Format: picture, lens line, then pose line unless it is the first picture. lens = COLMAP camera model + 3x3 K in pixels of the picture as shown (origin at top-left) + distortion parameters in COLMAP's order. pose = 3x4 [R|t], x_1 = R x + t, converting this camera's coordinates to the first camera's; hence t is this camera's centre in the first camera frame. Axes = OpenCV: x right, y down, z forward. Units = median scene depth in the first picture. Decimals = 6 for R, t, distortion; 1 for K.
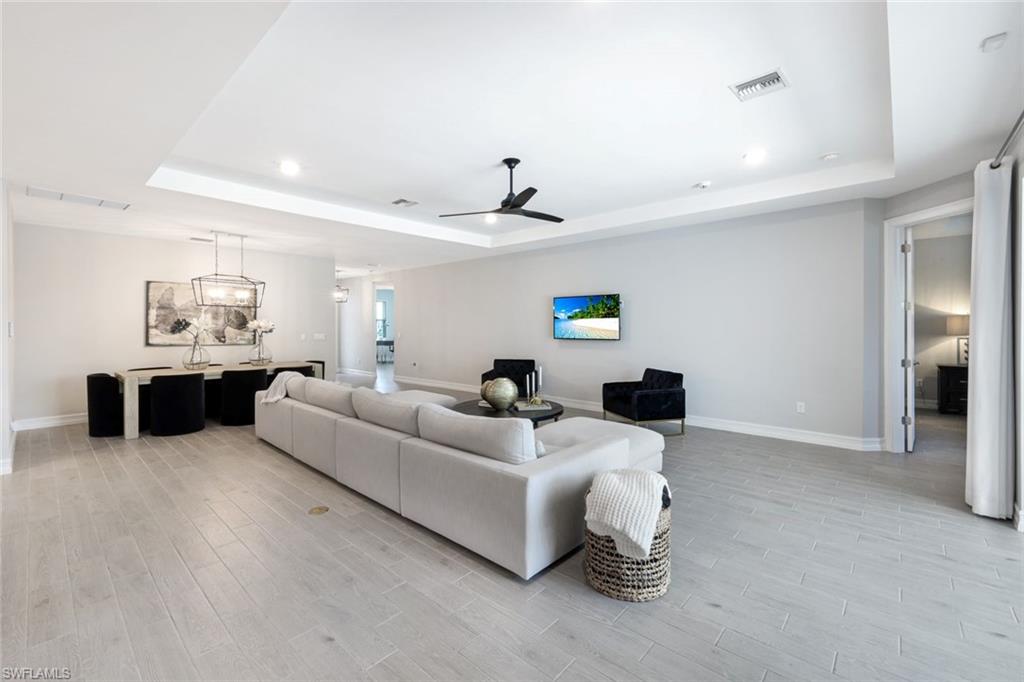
lens RADIAL K [[445.5, 0, 515.4], [0, 445.5, 333.7], [0, 0, 1]] dist [0.003046, 0.001008]
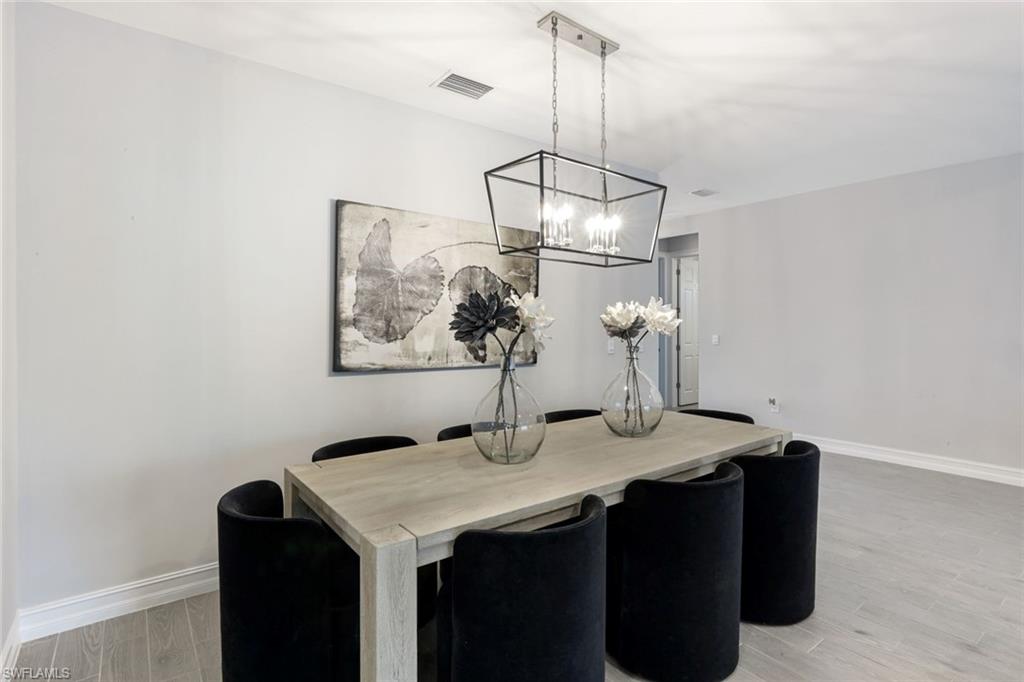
lens RADIAL K [[504.8, 0, 507.9], [0, 504.8, 334.2], [0, 0, 1]] dist [0.003465, 0.000311]
pose [[0.983964, 0.002375, -0.178349, -0.600616], [-0.002174, 0.999997, 0.001323, -0.005933], [0.178352, -0.000914, 0.983966, 0.601600]]
